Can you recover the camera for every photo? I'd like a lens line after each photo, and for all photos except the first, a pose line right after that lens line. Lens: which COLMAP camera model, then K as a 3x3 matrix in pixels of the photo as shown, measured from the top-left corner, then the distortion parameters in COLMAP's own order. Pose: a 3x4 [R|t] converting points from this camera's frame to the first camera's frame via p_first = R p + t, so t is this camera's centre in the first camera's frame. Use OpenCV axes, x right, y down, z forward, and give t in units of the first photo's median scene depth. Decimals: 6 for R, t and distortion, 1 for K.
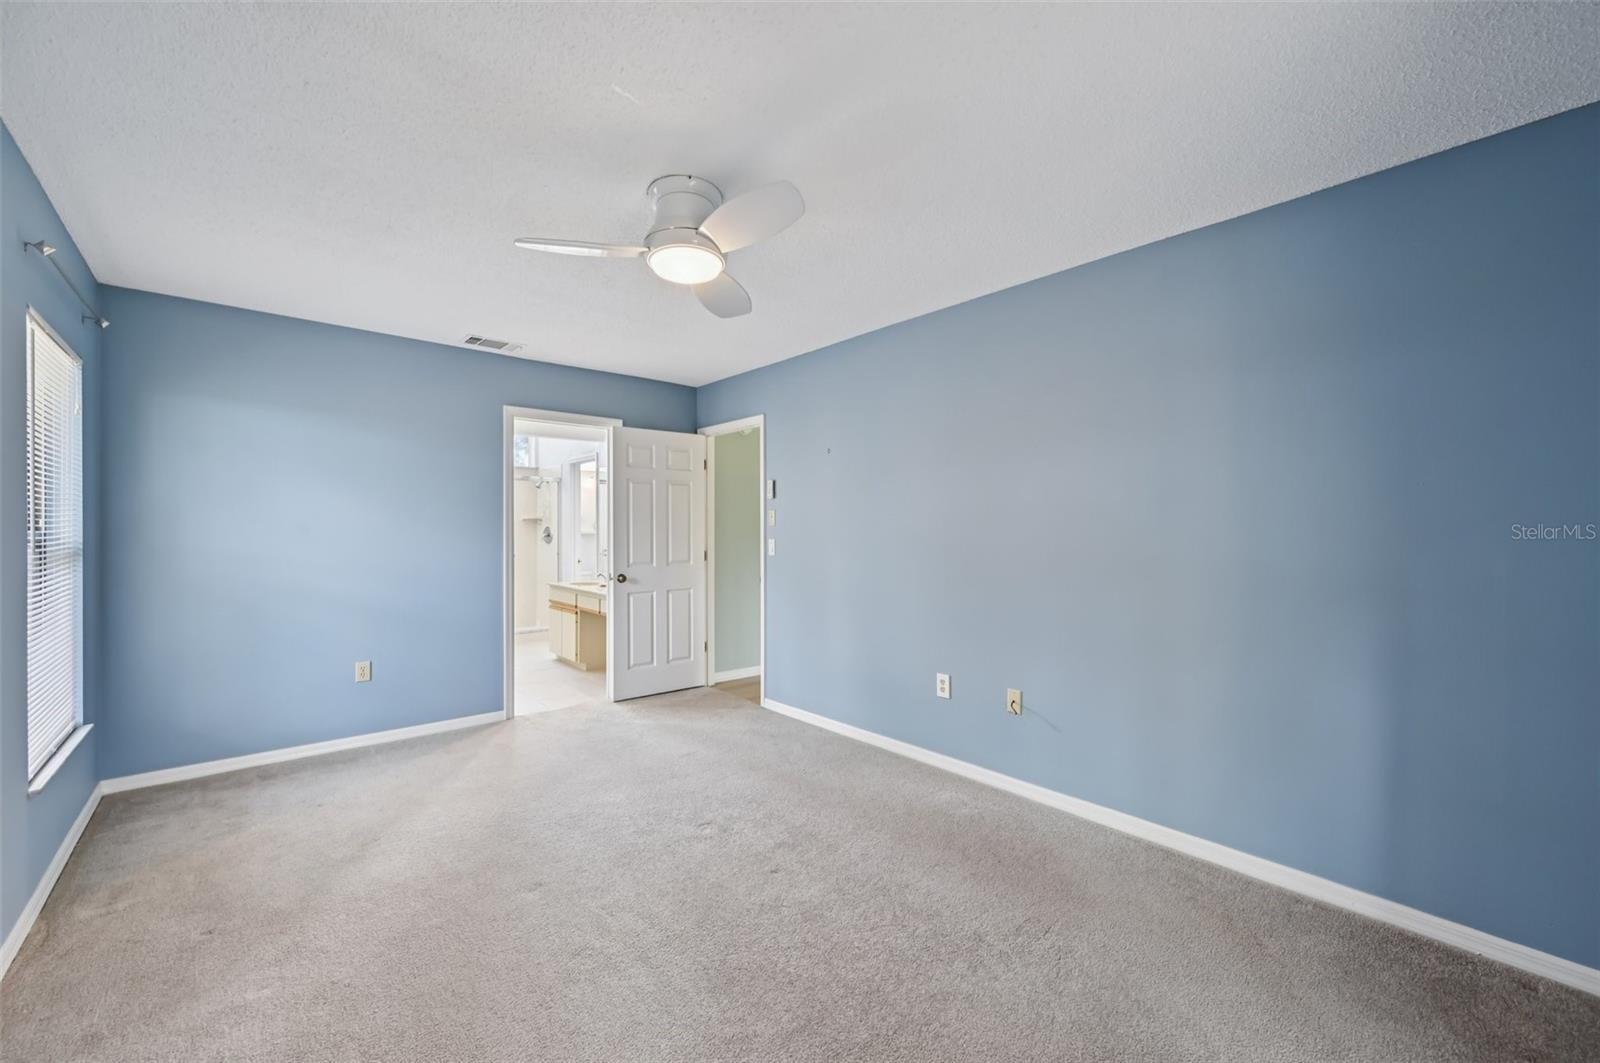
lens RADIAL K [[633.9, 0, 799.2], [0, 633.9, 528.1], [0, 0, 1]] dist [-0.001705, -0.000235]
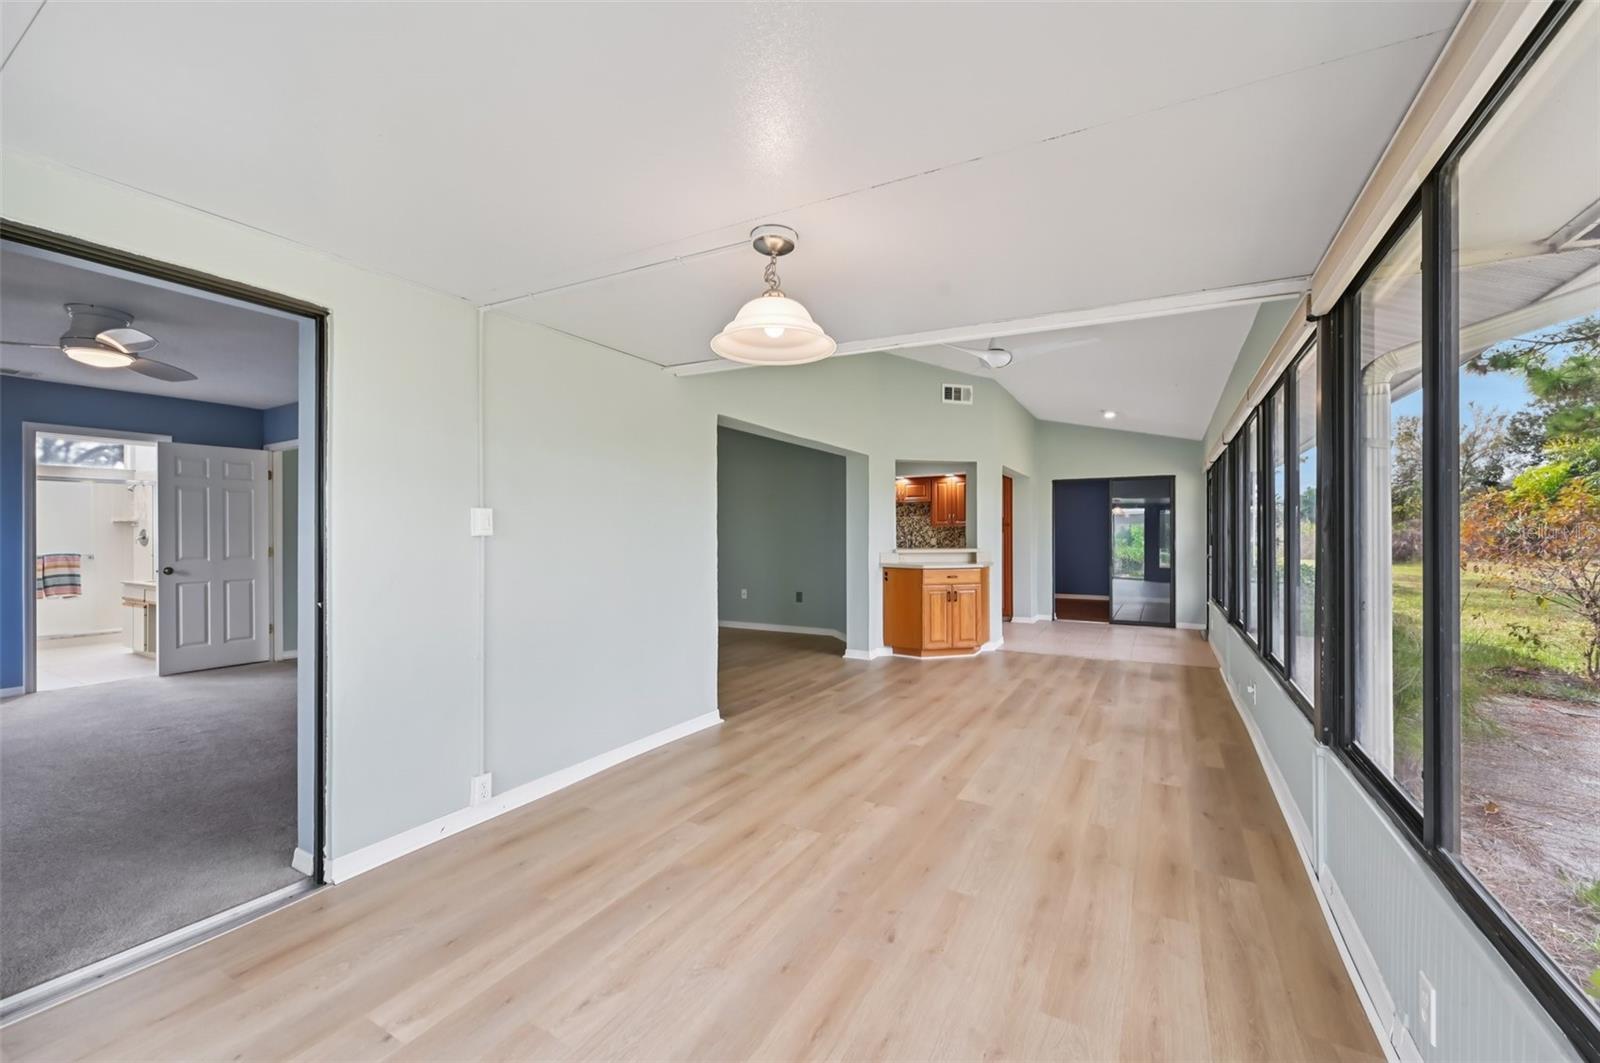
lens RADIAL K [[633.9, 0, 802.5], [0, 633.9, 531.1], [0, 0, 1]] dist [-0.001705, -0.000235]
pose [[0.946503, -0.000112, 0.322696, 0.455732], [0.002195, 0.999979, -0.006091, 0.015164], [-0.322689, 0.006473, 0.946483, -0.493310]]
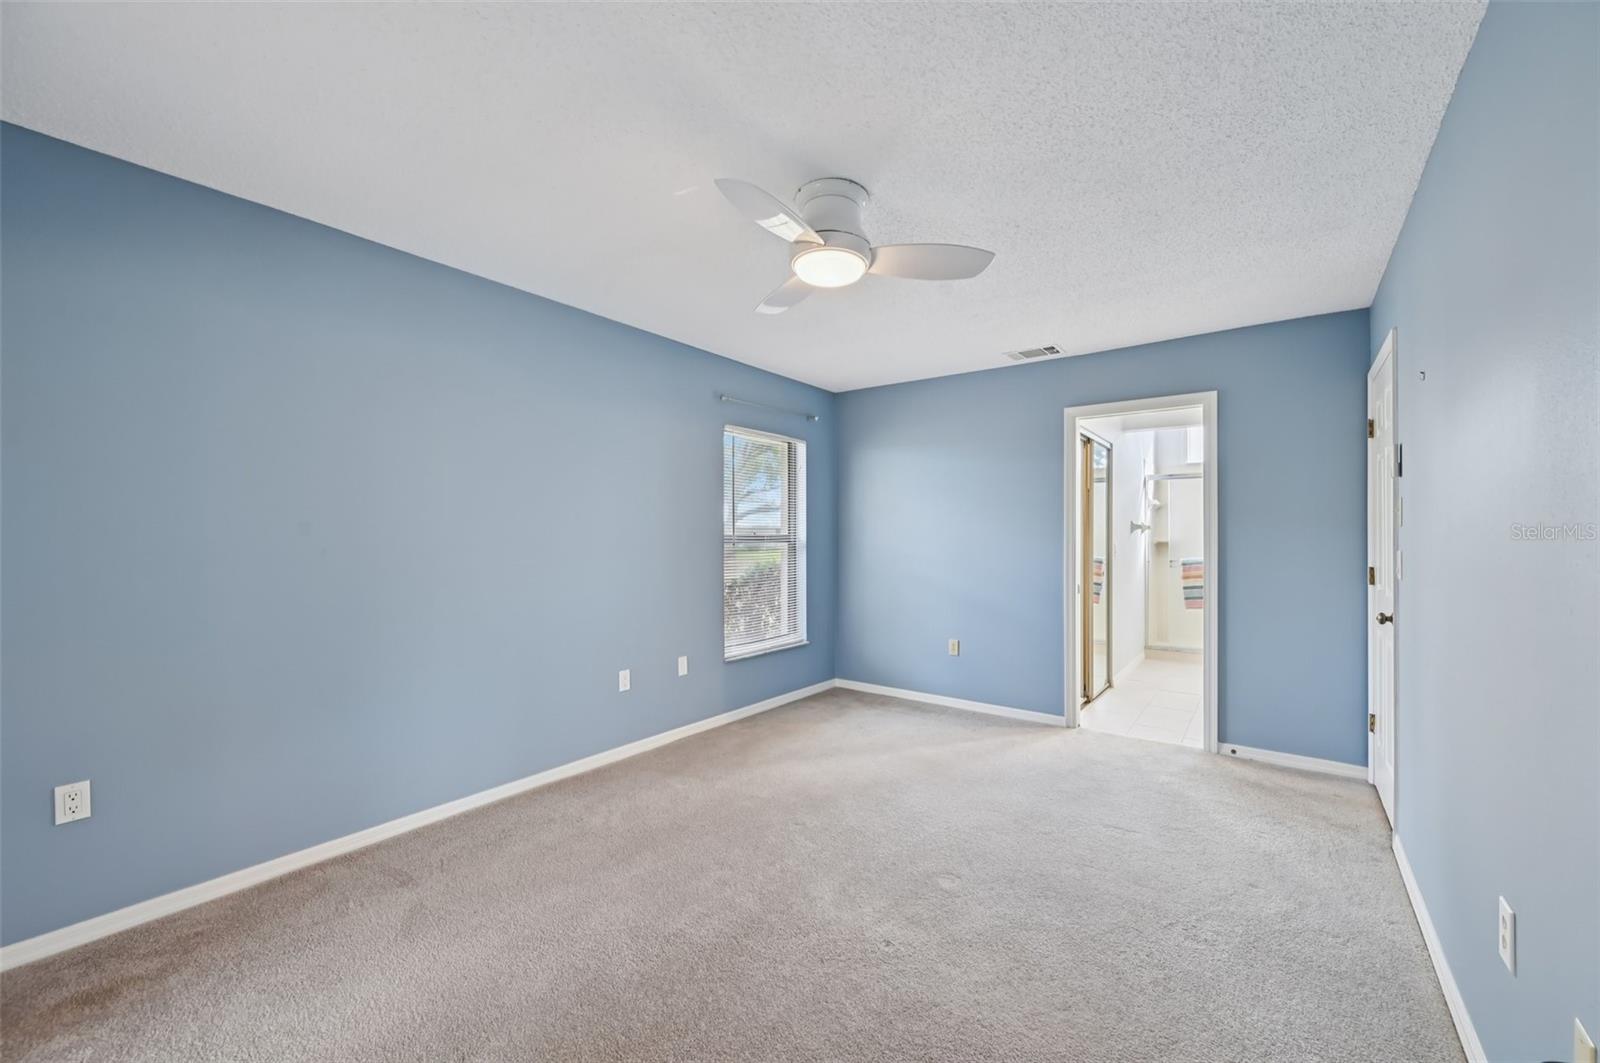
lens RADIAL K [[633.9, 0, 814.2], [0, 633.9, 532.3], [0, 0, 1]] dist [-0.001705, -0.000235]
pose [[0.208153, -0.004931, -0.978084, 0.373804], [-0.002364, 0.999982, -0.005544, 0.005780], [0.978093, 0.003466, 0.208138, 0.367328]]
